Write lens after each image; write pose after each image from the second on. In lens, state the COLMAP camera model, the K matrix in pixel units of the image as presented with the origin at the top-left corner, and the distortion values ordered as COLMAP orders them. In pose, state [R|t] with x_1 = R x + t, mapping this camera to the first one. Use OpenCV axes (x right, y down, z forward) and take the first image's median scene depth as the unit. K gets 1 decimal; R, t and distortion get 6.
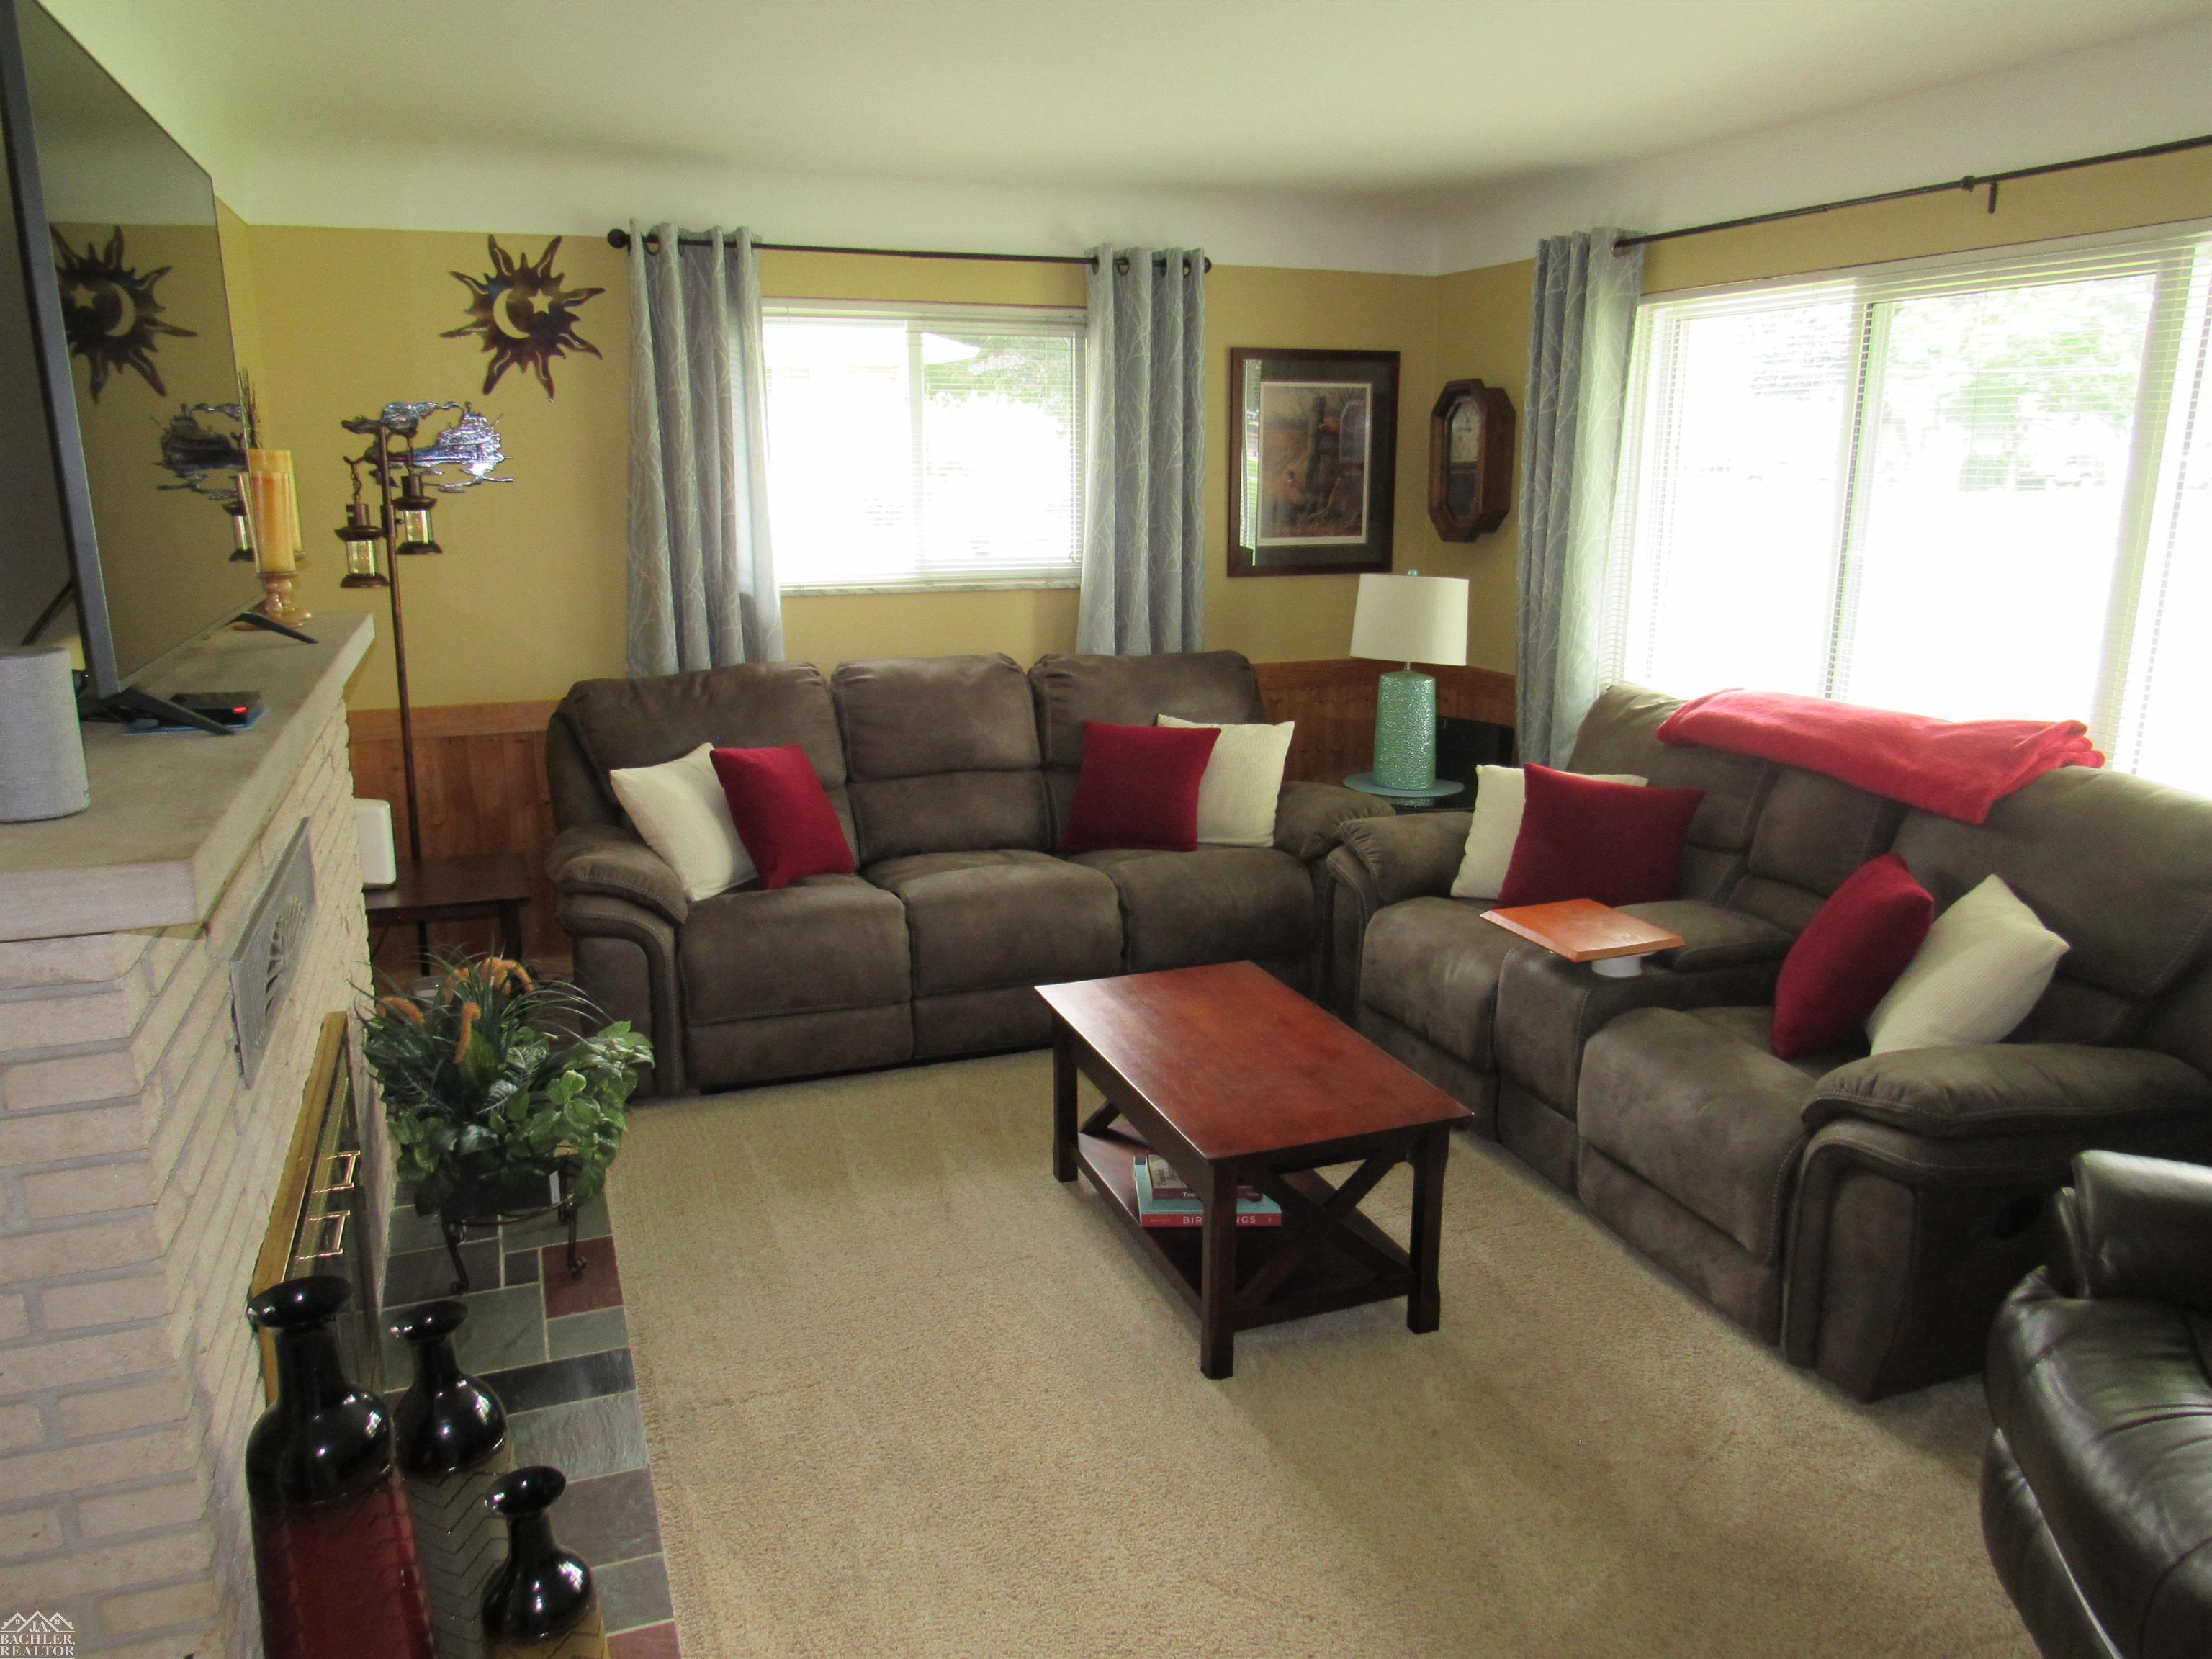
lens RADIAL K [[1576.2, 0, 1108.2], [0, 1576.2, 832.8], [0, 0, 1]] dist [-0.017165, -0.005216]
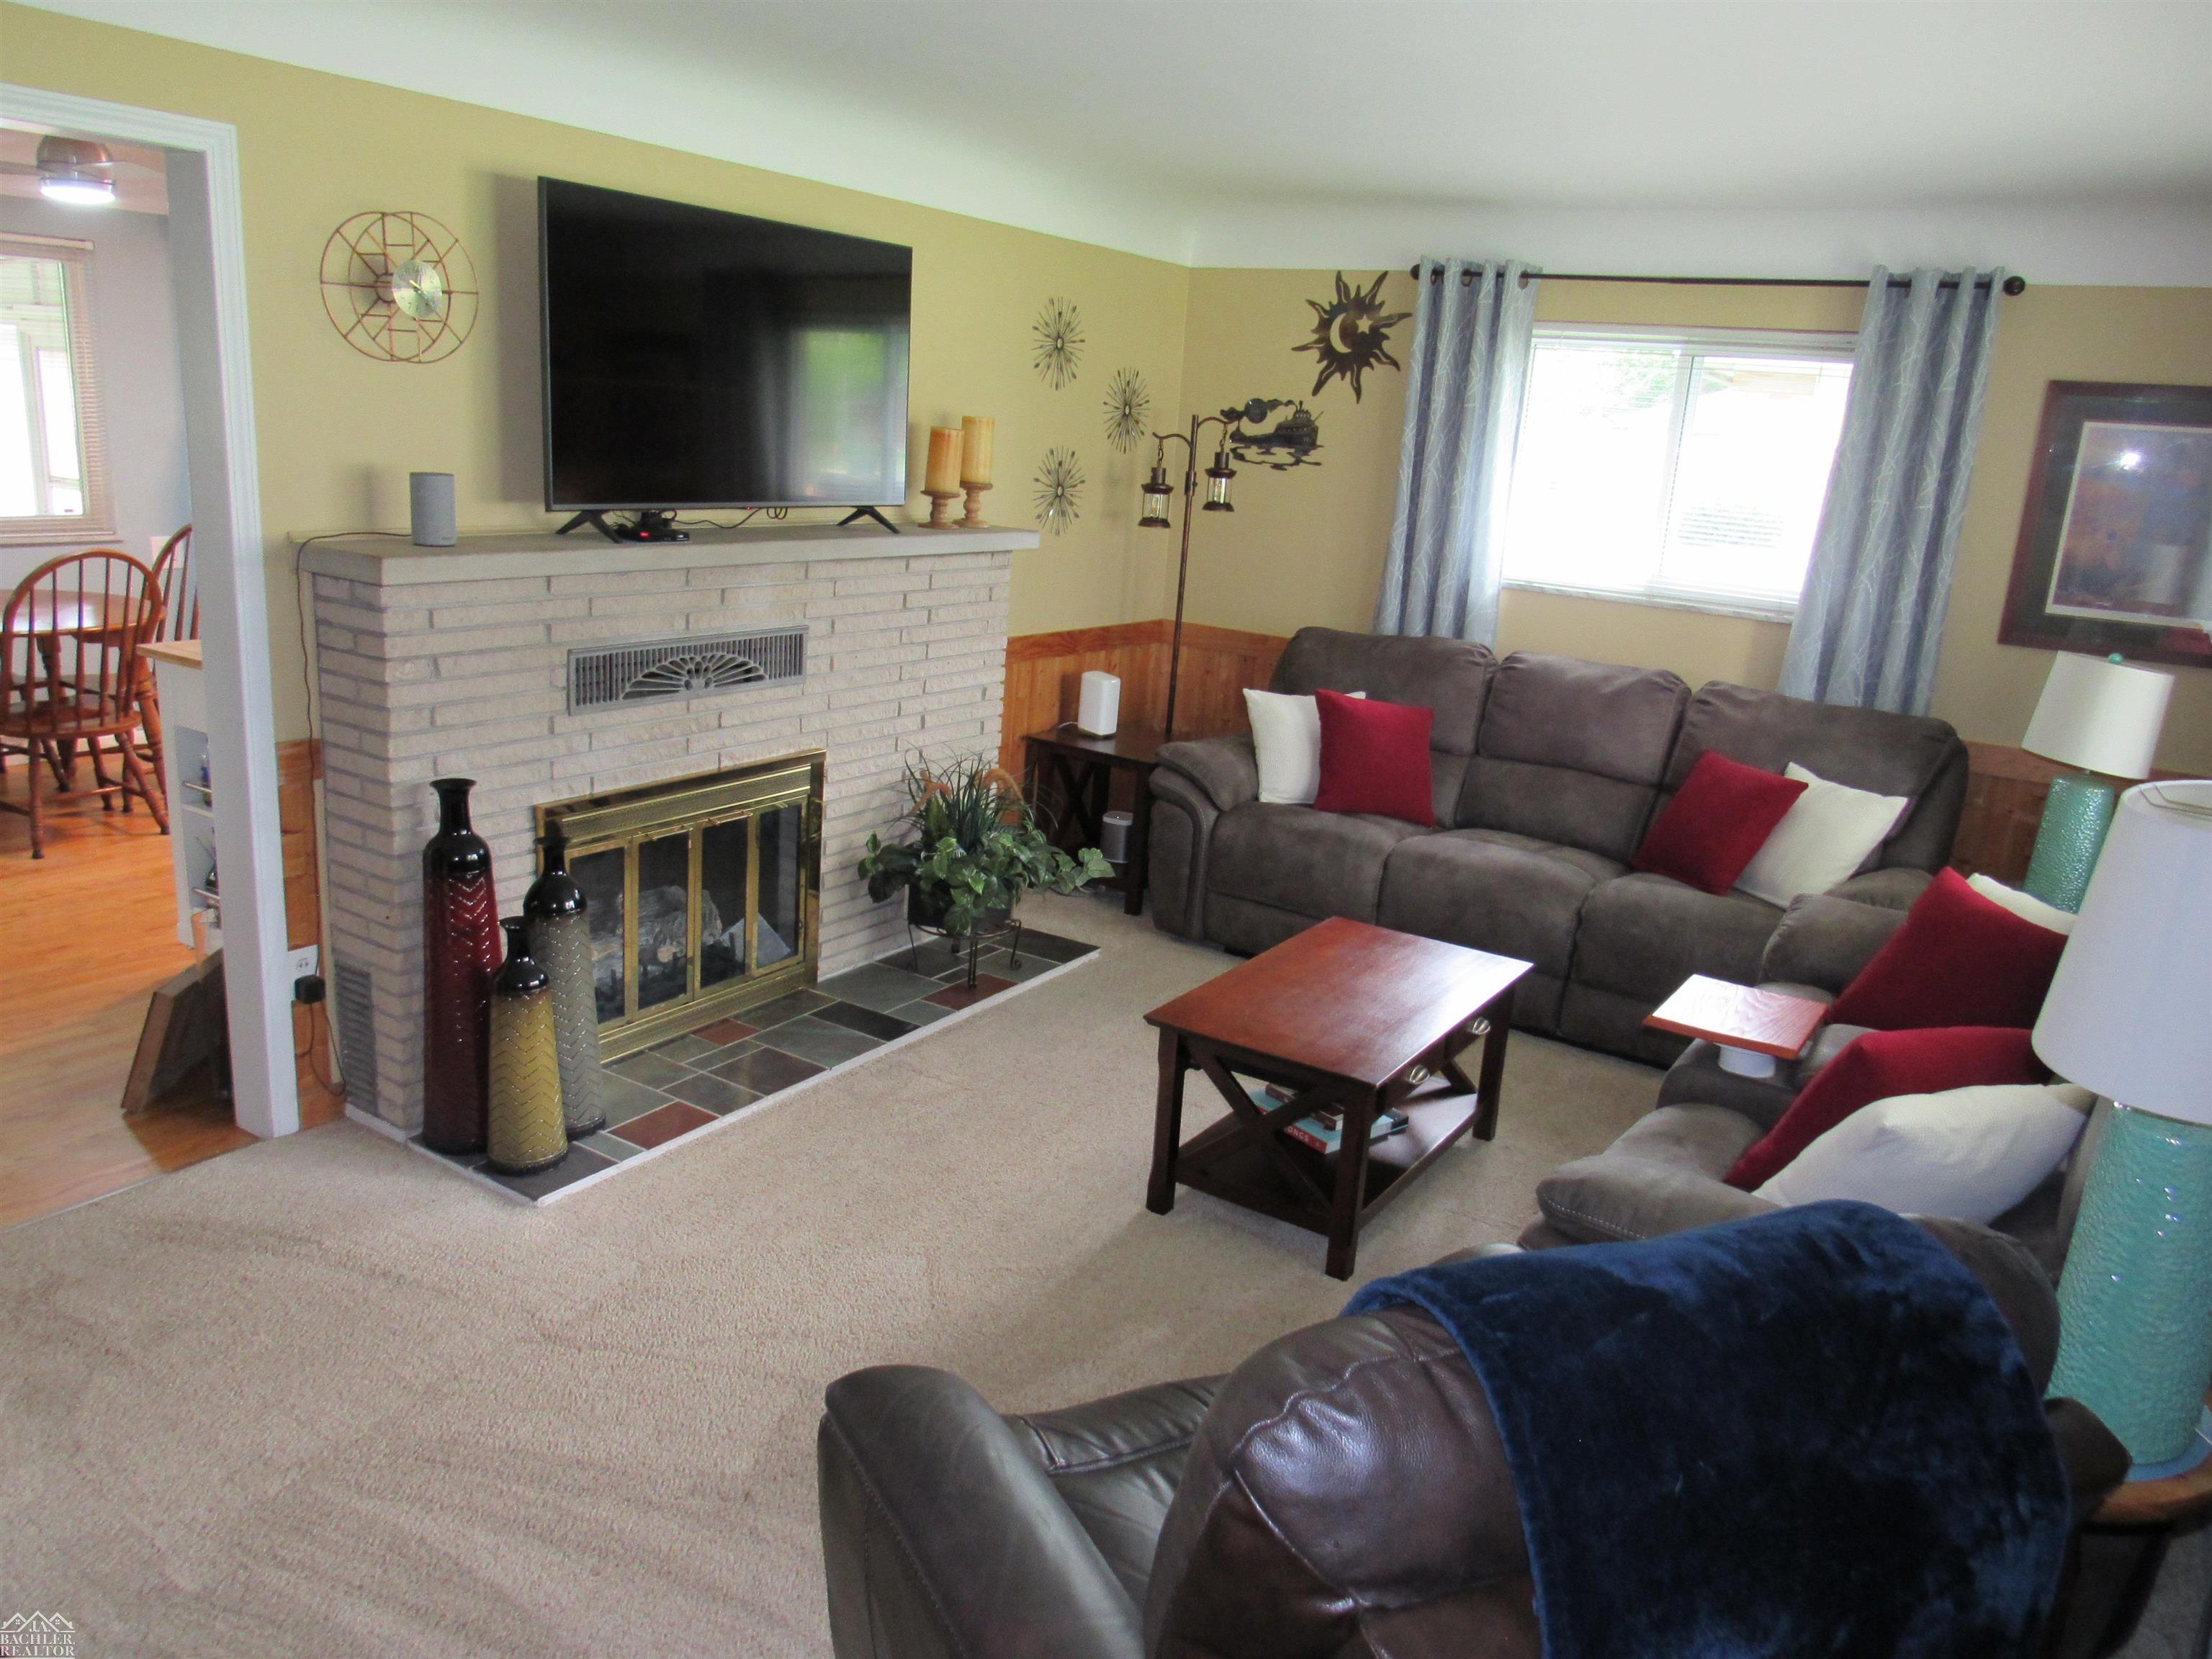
lens RADIAL K [[1576.2, 0, 1123.3], [0, 1576.2, 833.8], [0, 0, 1]] dist [-0.017165, -0.005216]
pose [[0.601246, 0.239106, -0.762451, 0.563331], [-0.263419, 0.960151, 0.093380, -0.017842], [0.754396, 0.144700, 0.640272, 0.119396]]
